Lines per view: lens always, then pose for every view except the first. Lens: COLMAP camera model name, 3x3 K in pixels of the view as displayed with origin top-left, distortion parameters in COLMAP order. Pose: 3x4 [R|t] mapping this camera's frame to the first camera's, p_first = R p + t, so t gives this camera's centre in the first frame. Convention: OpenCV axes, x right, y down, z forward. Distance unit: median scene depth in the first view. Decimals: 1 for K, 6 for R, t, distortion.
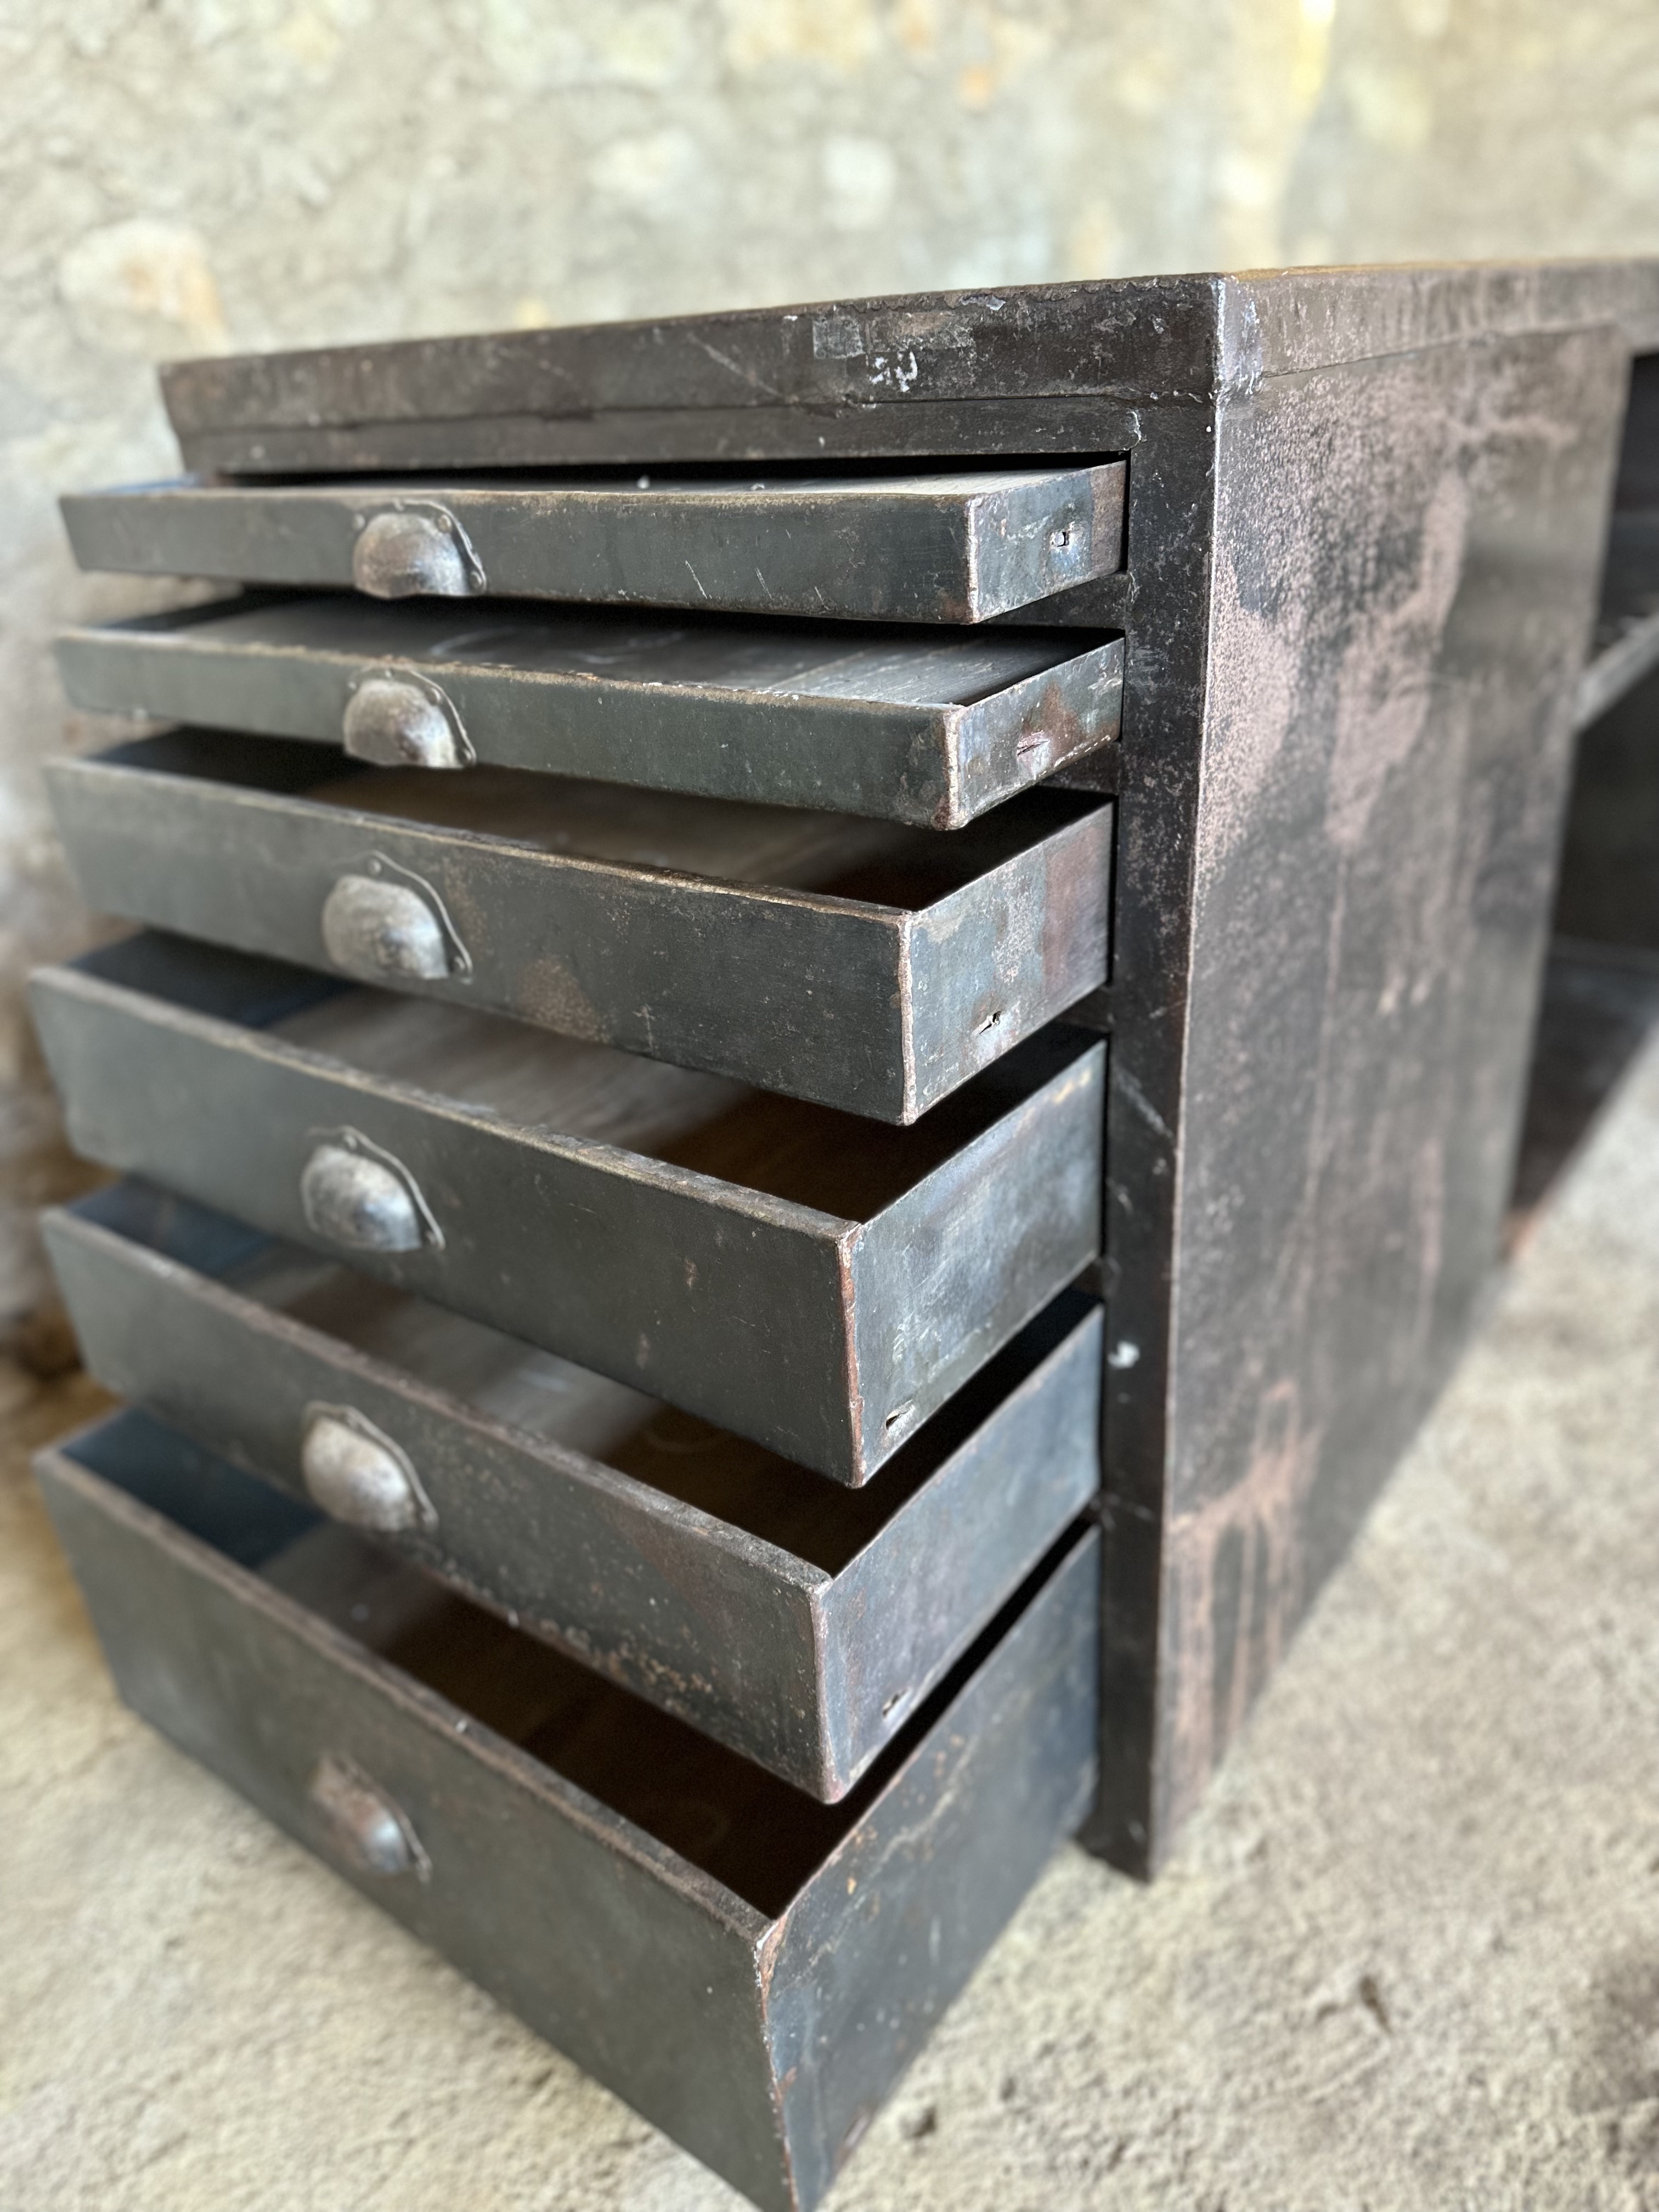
lens RADIAL K [[1567.7, 0, 833.8], [0, 1567.7, 1126.0], [0, 0, 1]] dist [-0.003964, -0.003142]
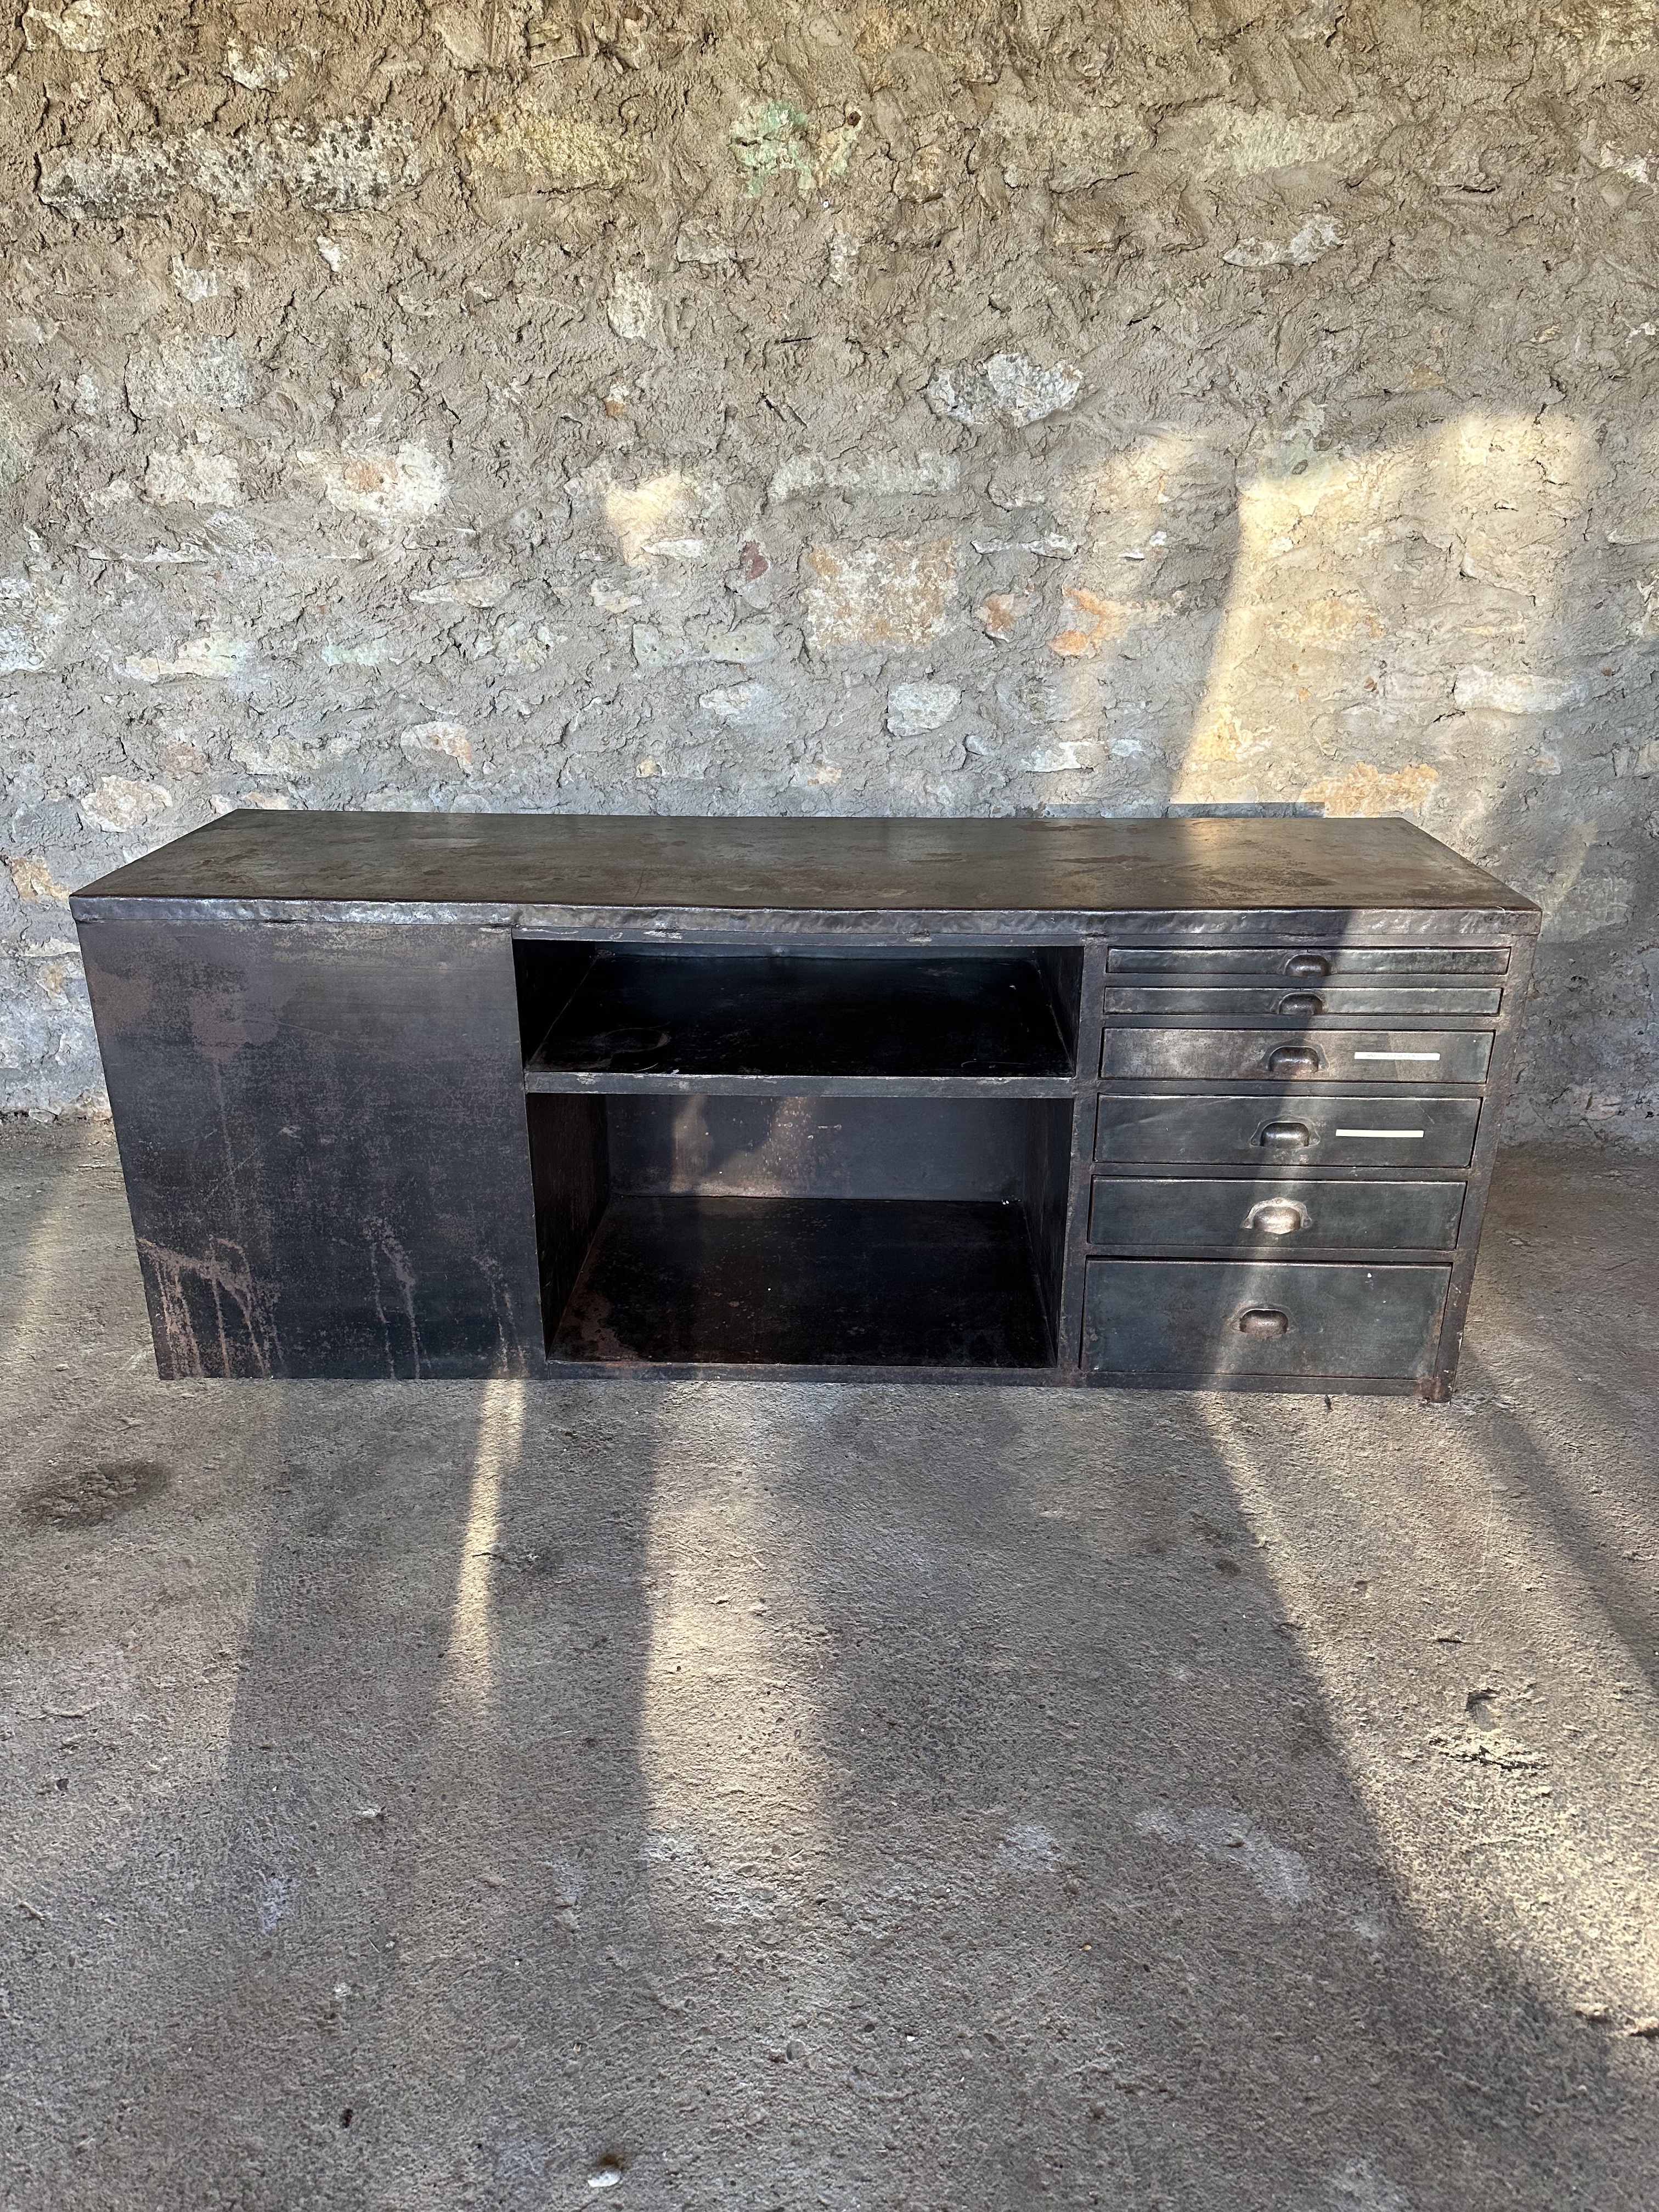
lens RADIAL K [[1512.5, 0, 836.6], [0, 1512.5, 1109.7], [0, 0, 1]] dist [0.036932, -0.036791]
pose [[0.585795, 0.373371, -0.719332, 3.292977], [-0.411685, 0.901610, 0.132723, -1.007932], [0.698112, 0.218390, 0.681870, -0.174121]]
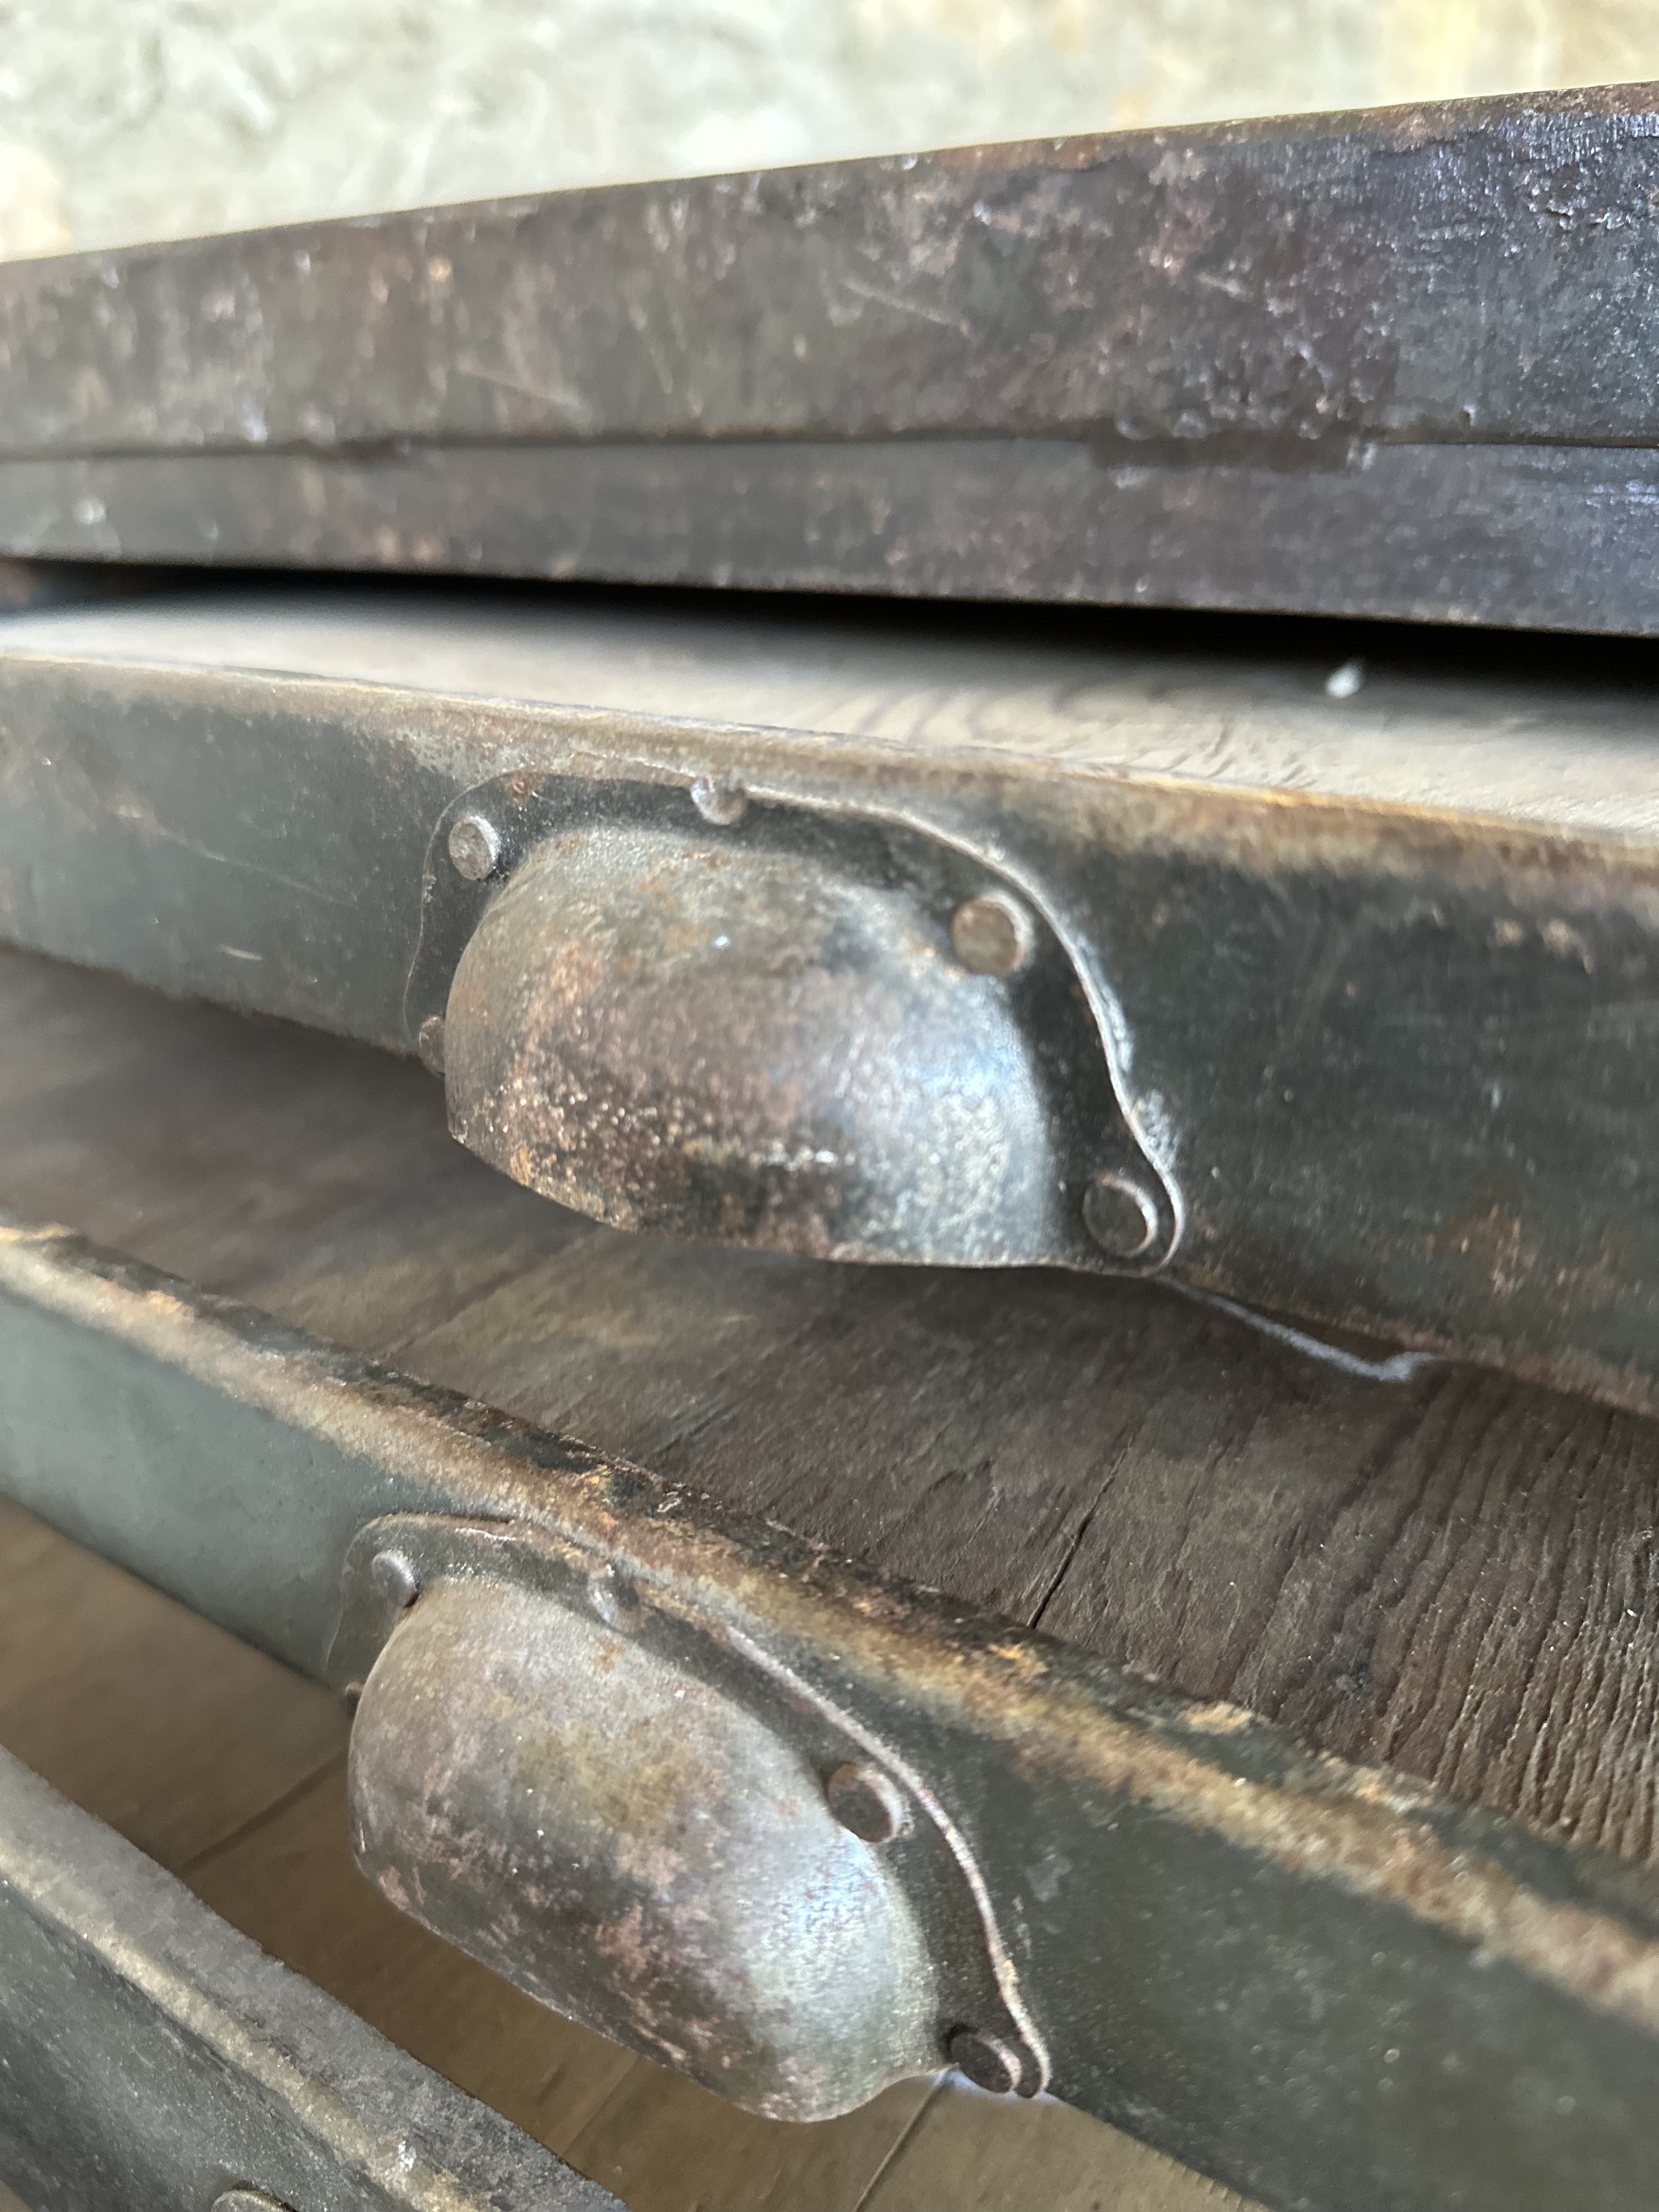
lens RADIAL K [[1567.7, 0, 833.8], [0, 1567.7, 1126.0], [0, 0, 1]] dist [-0.003964, -0.003142]
pose [[0.996754, 0.033873, 0.073038, -0.244081], [-0.029536, 0.997782, -0.059662, -0.303969], [-0.074896, 0.057311, 0.995543, 0.709385]]
